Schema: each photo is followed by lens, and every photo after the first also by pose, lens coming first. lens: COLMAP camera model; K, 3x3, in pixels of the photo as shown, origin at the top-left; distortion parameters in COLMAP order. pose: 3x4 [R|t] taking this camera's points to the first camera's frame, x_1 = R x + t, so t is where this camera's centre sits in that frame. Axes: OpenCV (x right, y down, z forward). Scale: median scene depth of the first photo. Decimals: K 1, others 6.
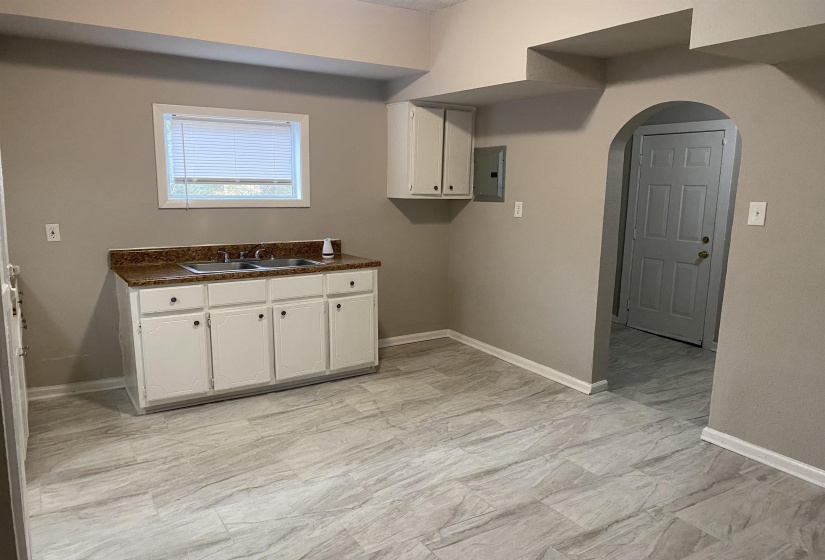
lens RADIAL K [[616.2, 0, 414.7], [0, 616.2, 296.7], [0, 0, 1]] dist [0.063812, -0.074157]
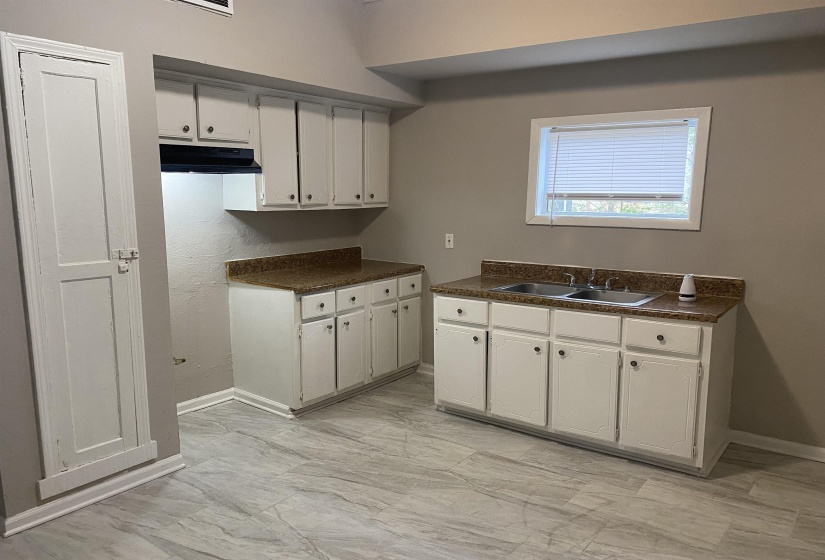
lens RADIAL K [[616.2, 0, 414.7], [0, 616.2, 296.7], [0, 0, 1]] dist [0.063812, -0.074157]
pose [[0.379585, 0.146068, -0.913553, 0.467743], [-0.177092, 0.980670, 0.083217, -0.082085], [0.908049, 0.130195, 0.398115, 0.478931]]
